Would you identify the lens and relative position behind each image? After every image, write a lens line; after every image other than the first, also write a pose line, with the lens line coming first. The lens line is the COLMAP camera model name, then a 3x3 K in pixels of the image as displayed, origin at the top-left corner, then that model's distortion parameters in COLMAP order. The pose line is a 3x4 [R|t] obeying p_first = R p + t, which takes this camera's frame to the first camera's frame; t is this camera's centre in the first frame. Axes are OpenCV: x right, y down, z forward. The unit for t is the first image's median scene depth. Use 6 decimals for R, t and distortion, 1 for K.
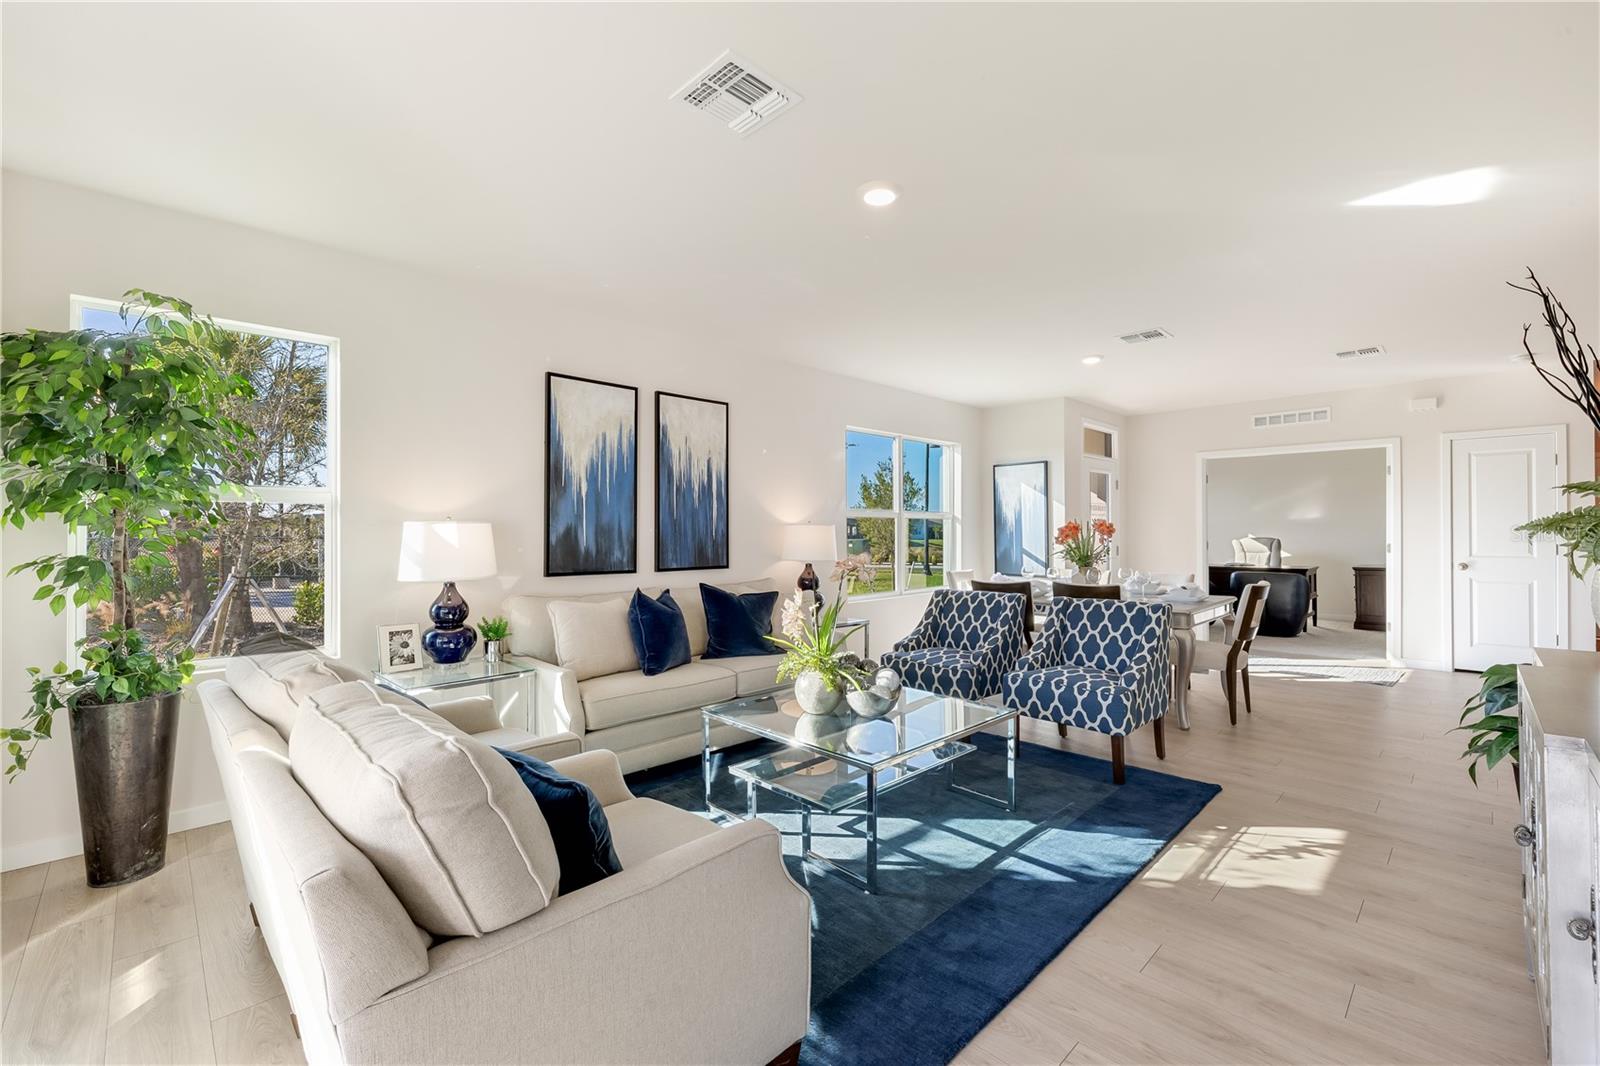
lens RADIAL K [[674.7, 0, 793.6], [0, 674.7, 526.8], [0, 0, 1]] dist [-0.000417, -0.000162]
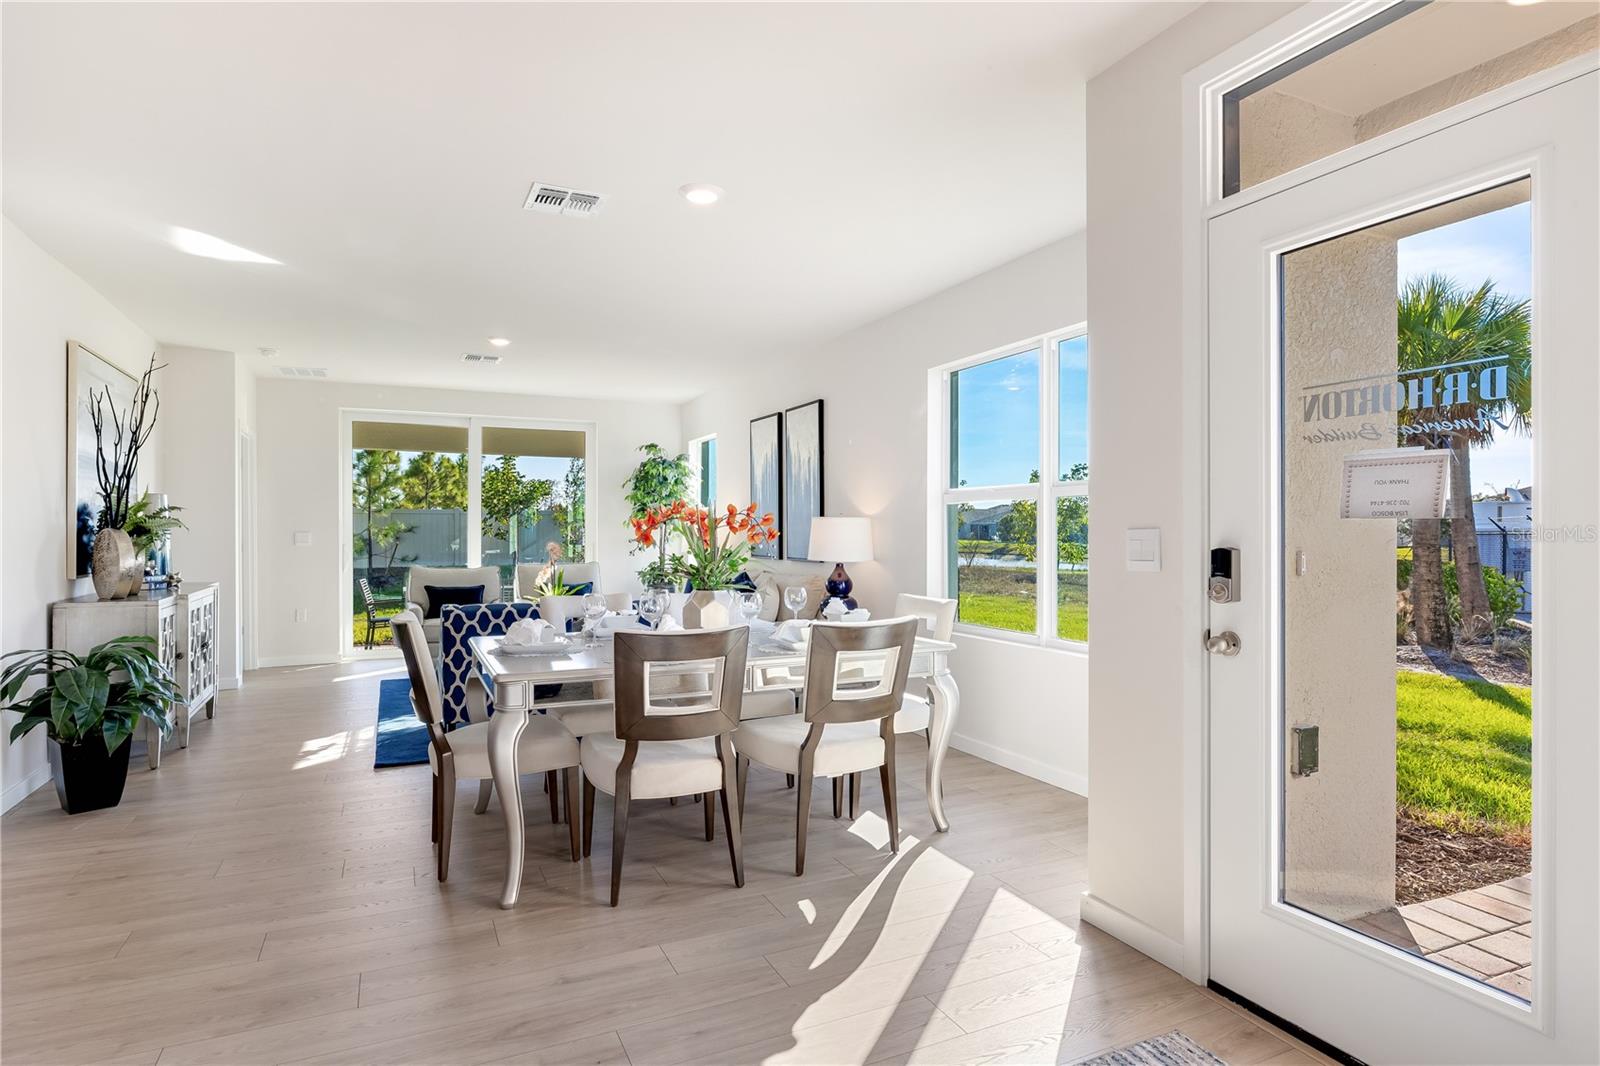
lens RADIAL K [[888.9, 0, 800.0], [0, 888.9, 533.0], [0, 0, 1]] dist [0.003253, -0.000479]
pose [[-0.329357, -0.003358, -0.944199, 1.351135], [-0.000816, 0.999994, -0.003272, 0.024454], [0.944205, -0.000308, -0.329358, 1.627250]]
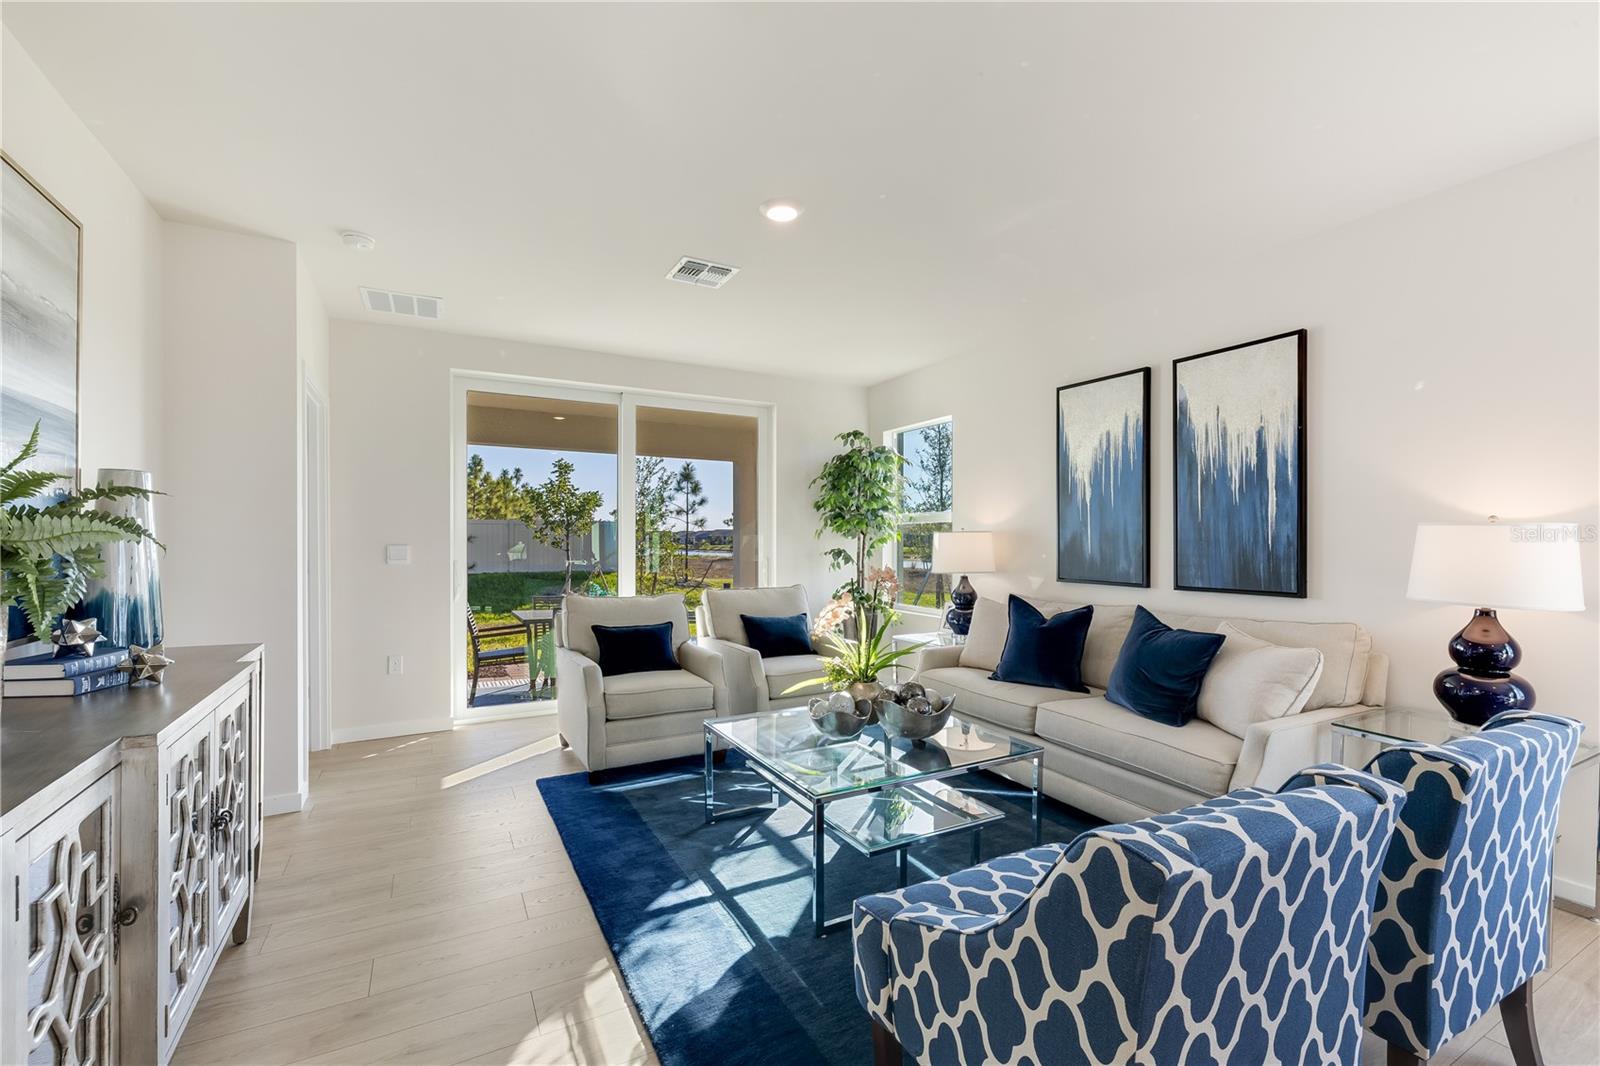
lens RADIAL K [[682.5, 0, 795.4], [0, 682.5, 540.9], [0, 0, 1]] dist [-0.002667, -0.000189]
pose [[-0.267681, -0.003450, -0.963501, 0.716957], [-0.001488, 0.999994, -0.003168, 0.013644], [0.963507, 0.000586, -0.267684, 0.828343]]
